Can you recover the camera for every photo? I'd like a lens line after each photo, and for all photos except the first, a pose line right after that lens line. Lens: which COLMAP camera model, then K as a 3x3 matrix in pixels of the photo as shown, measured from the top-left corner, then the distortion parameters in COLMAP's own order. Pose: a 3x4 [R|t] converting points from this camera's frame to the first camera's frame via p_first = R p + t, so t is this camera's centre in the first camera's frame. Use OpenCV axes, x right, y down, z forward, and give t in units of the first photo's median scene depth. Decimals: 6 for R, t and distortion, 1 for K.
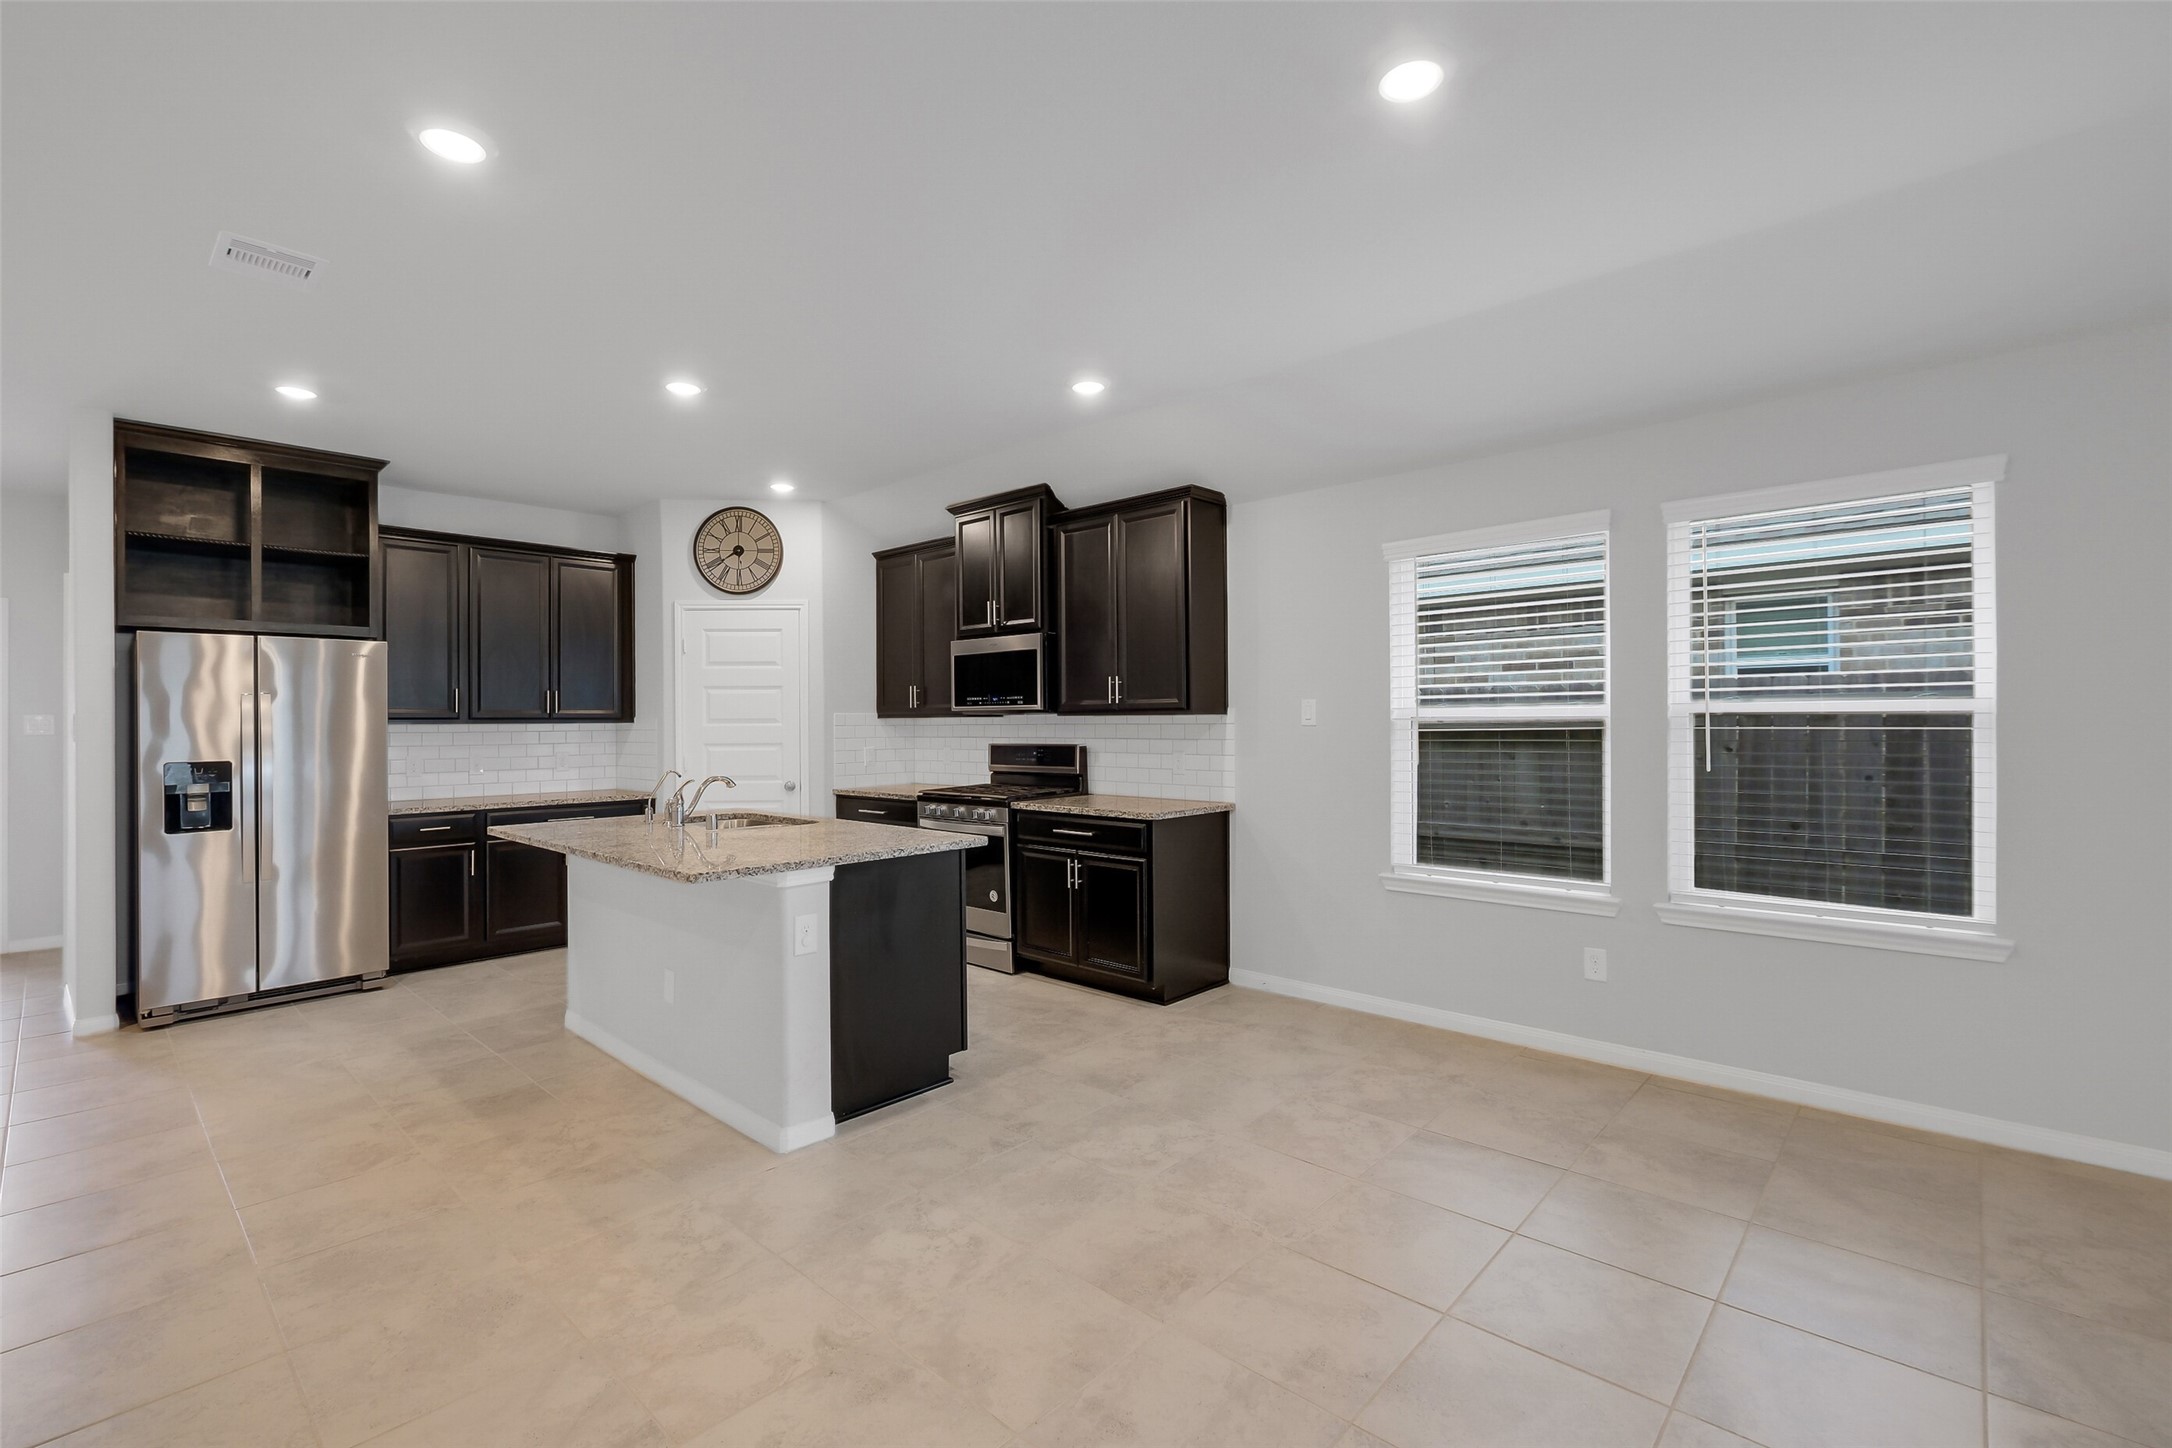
lens RADIAL K [[956.7, 0, 1089.3], [0, 956.7, 716.0], [0, 0, 1]] dist [-0.000924, 0.000330]
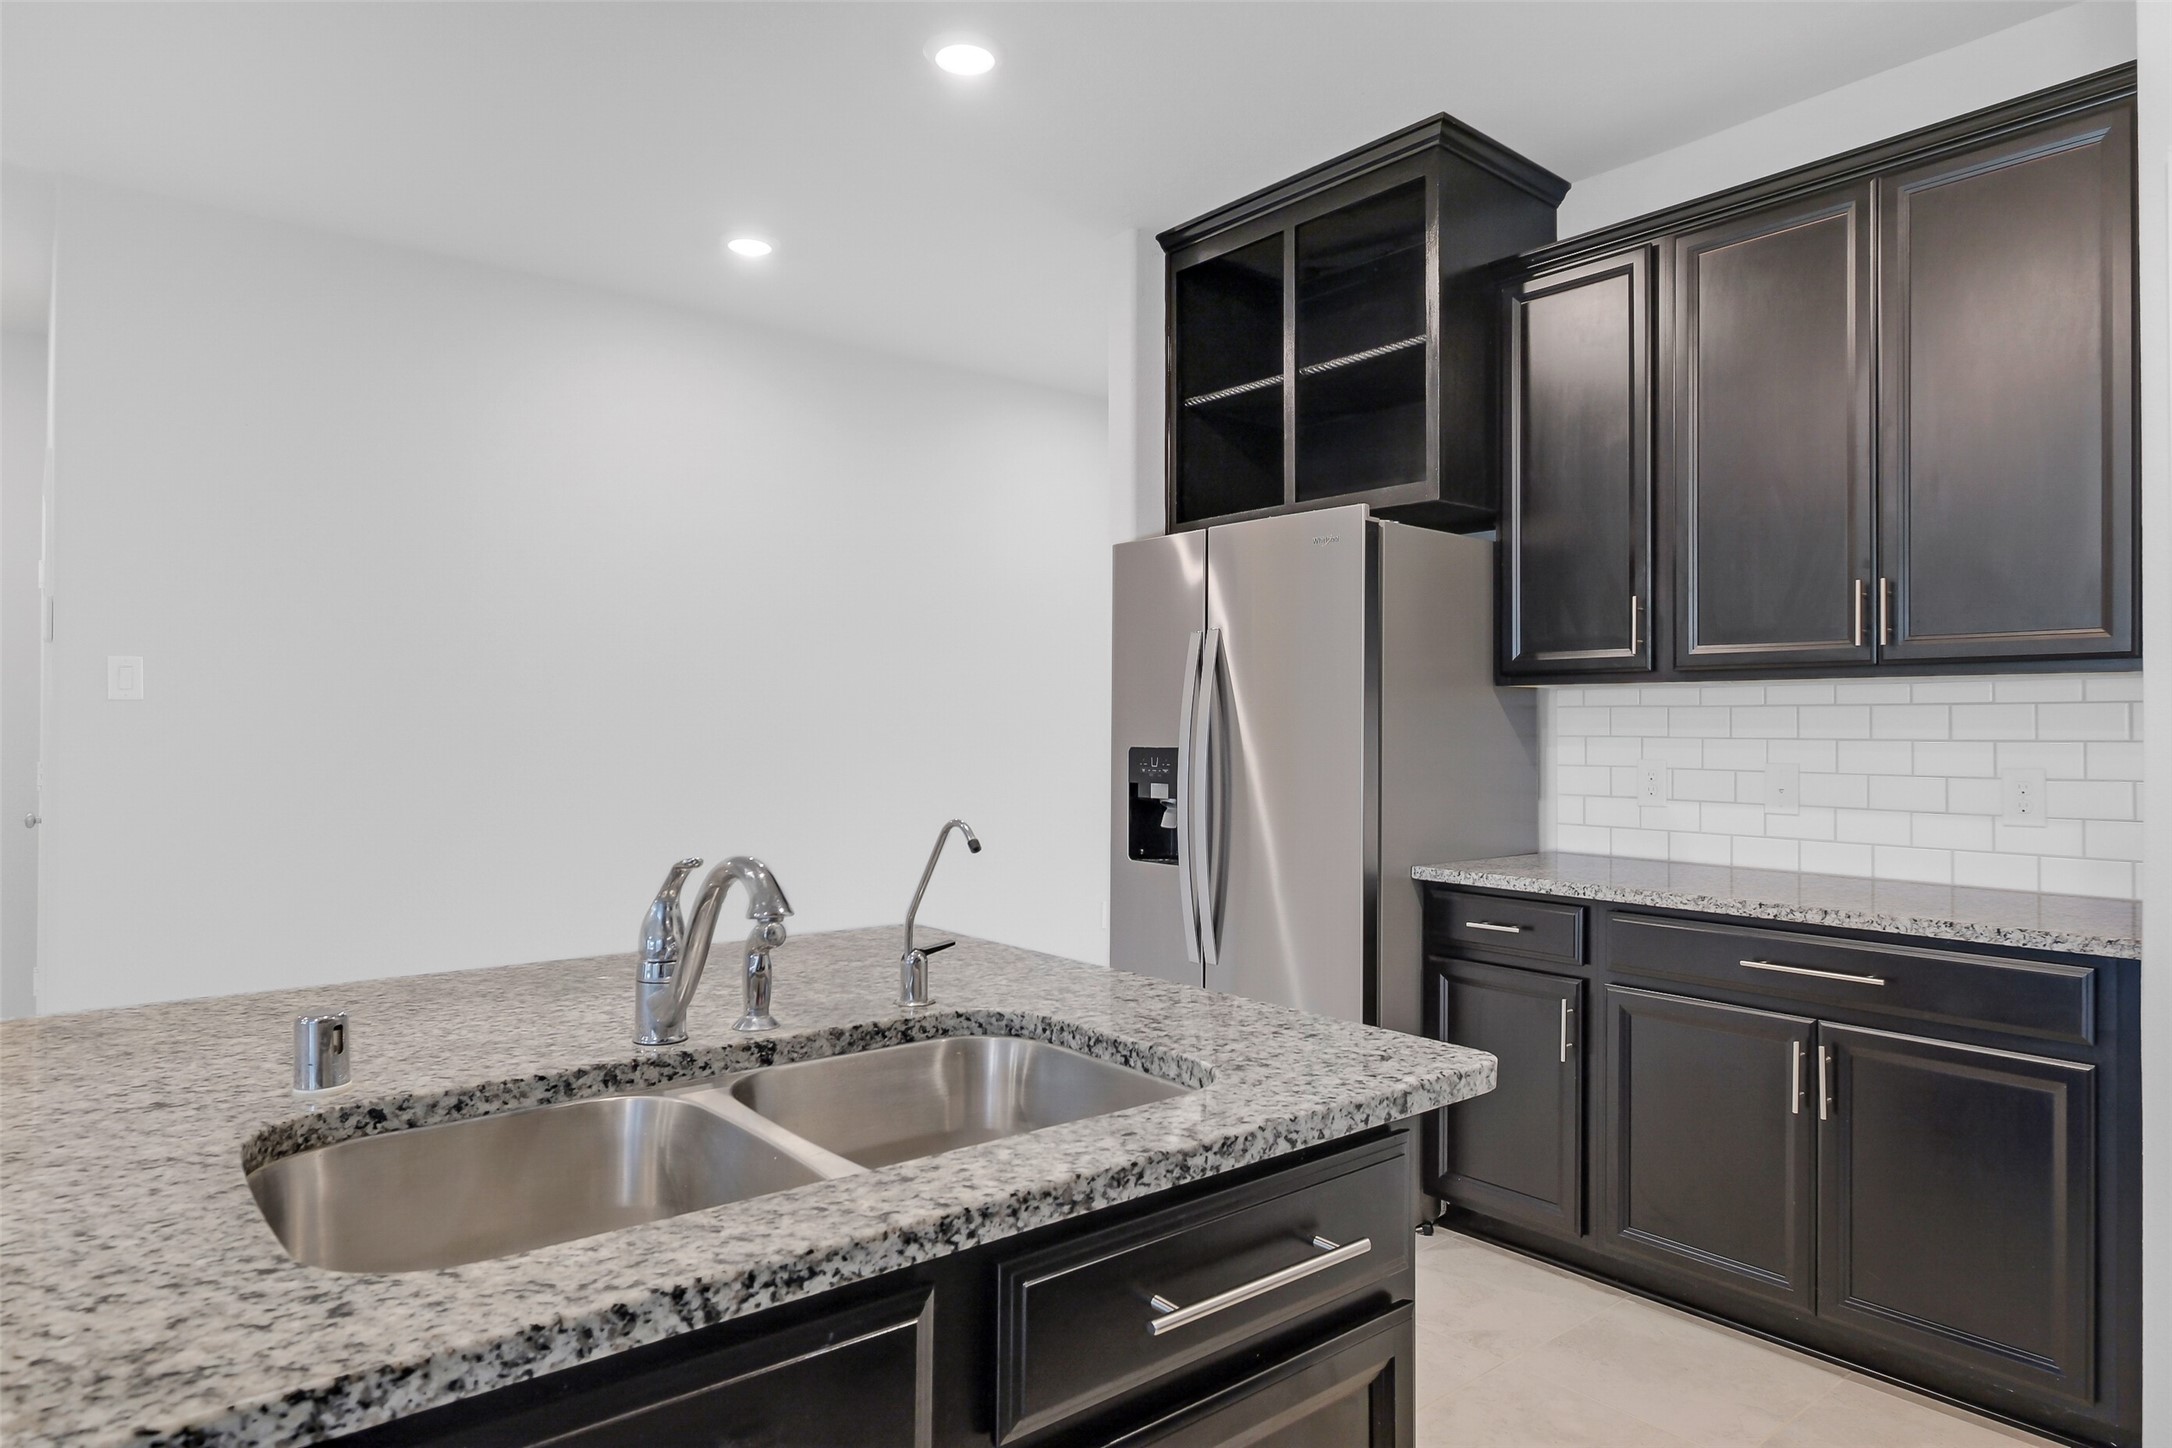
lens RADIAL K [[1288.7, 0, 1086.0], [0, 1288.7, 724.0], [0, 0, 1]] dist [-0.003157, -0.001012]
pose [[-0.135605, 0.002186, -0.990761, -0.098360], [0.001141, 0.999997, 0.002051, 0.028027], [0.990762, -0.000852, -0.135607, 0.952597]]
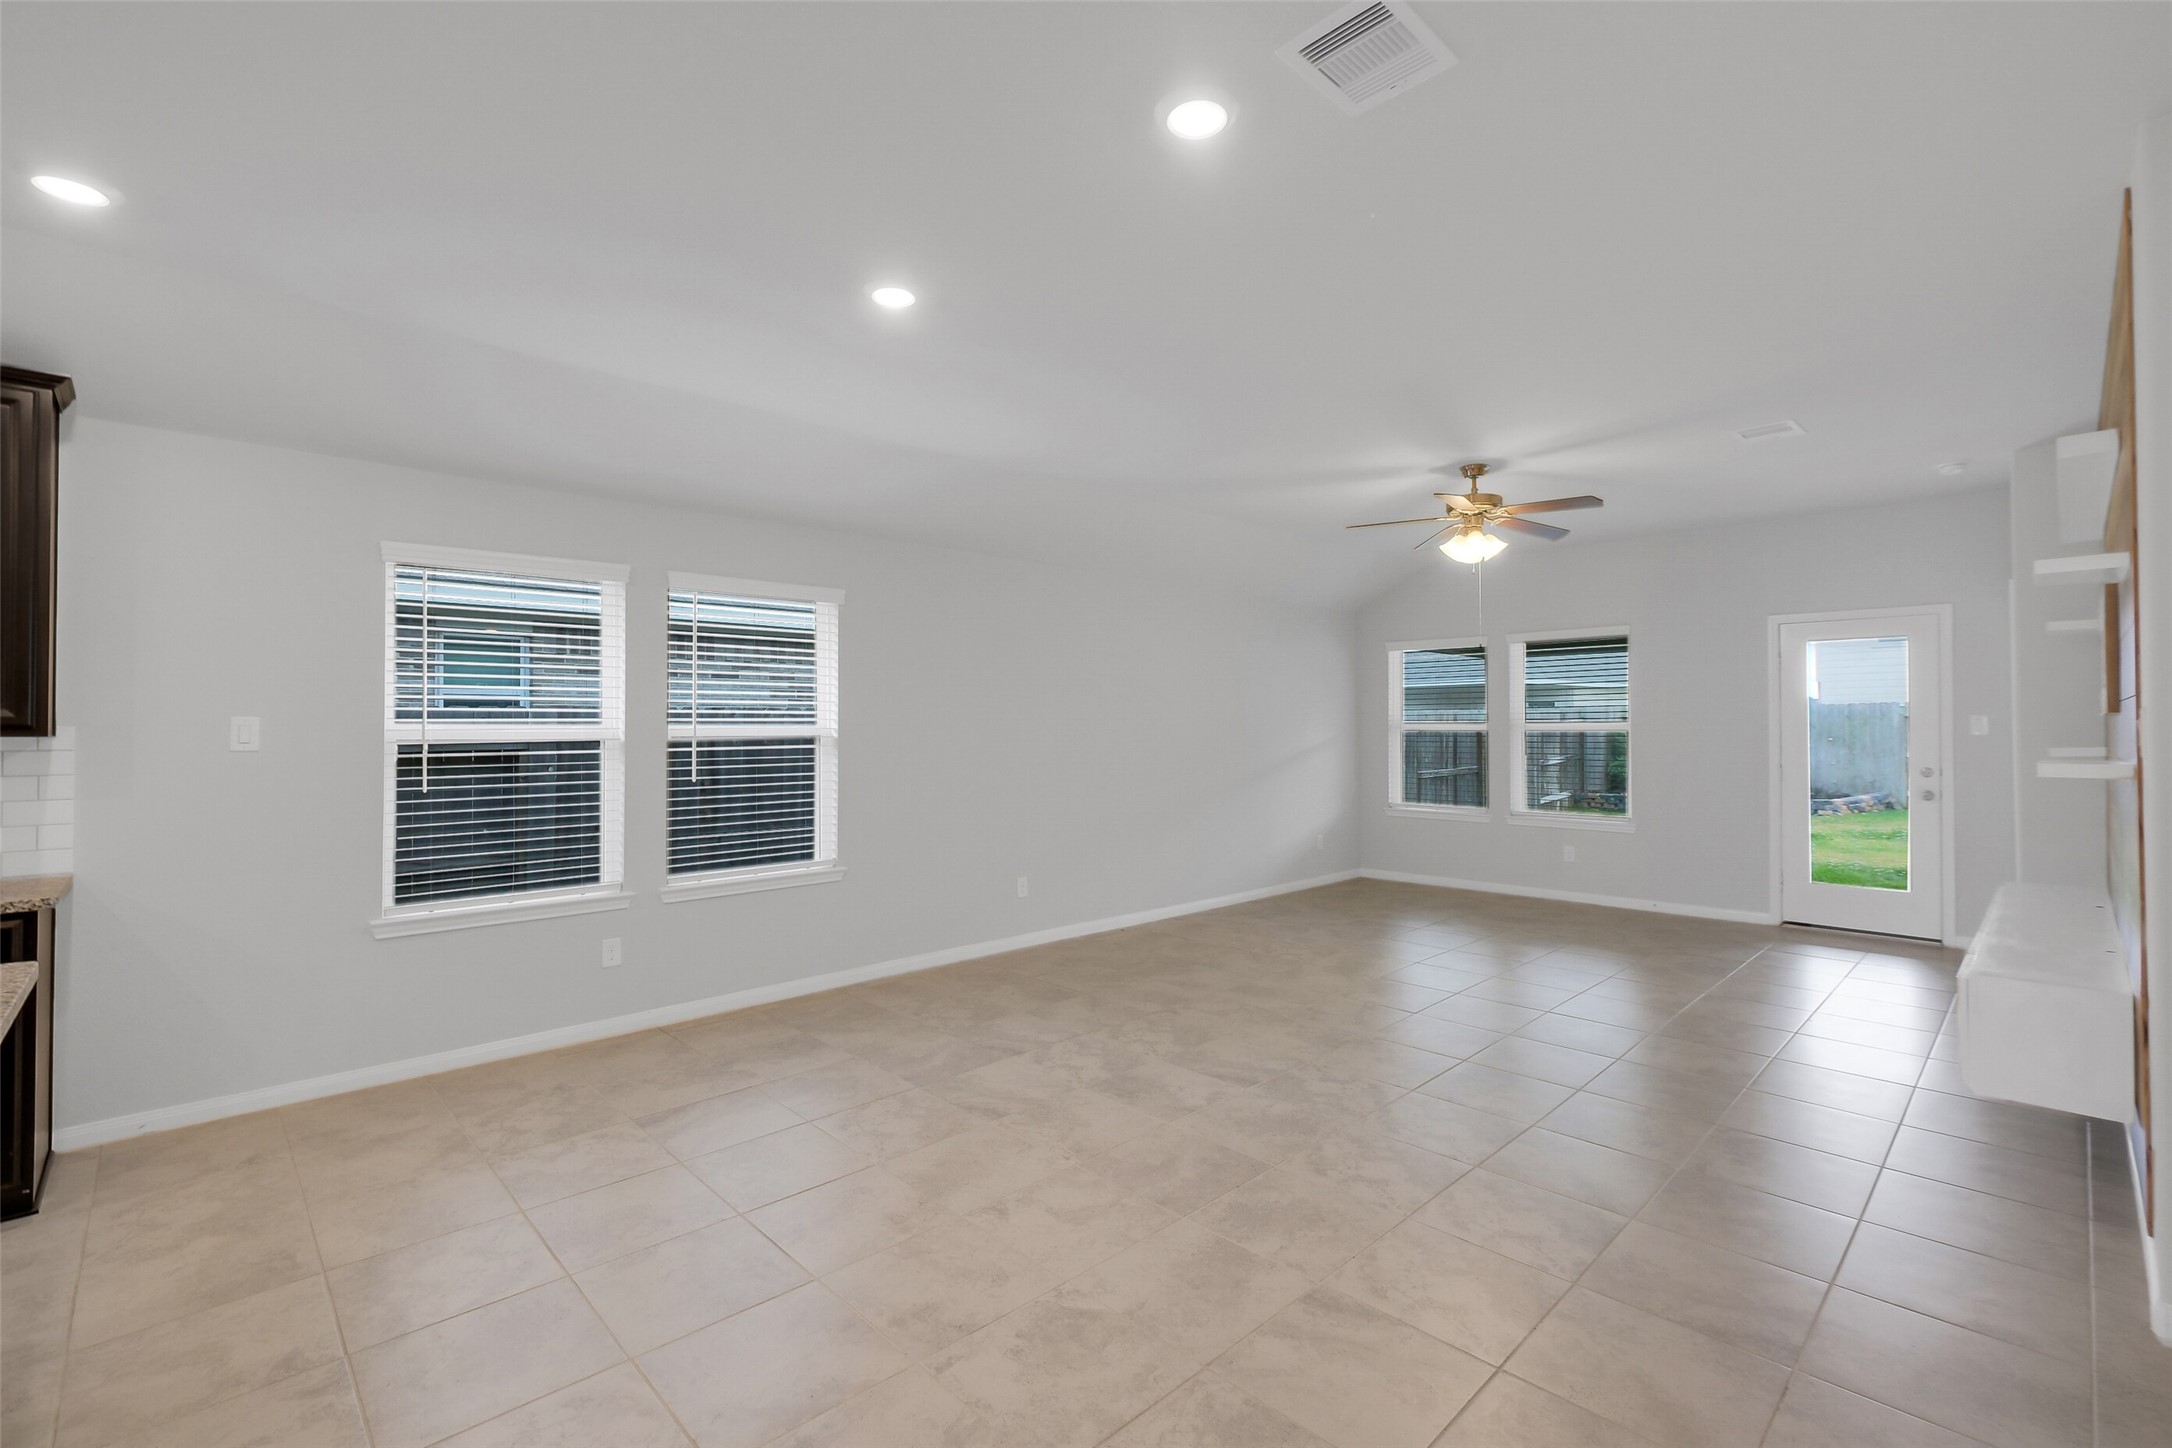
lens RADIAL K [[956.7, 0, 1089.3], [0, 956.7, 716.0], [0, 0, 1]] dist [-0.000924, 0.000330]
pose [[0.055210, 0.022234, 0.998227, -0.453512], [-0.001465, 0.999753, -0.022187, -0.001992], [-0.998474, -0.000238, 0.055229, 0.267433]]
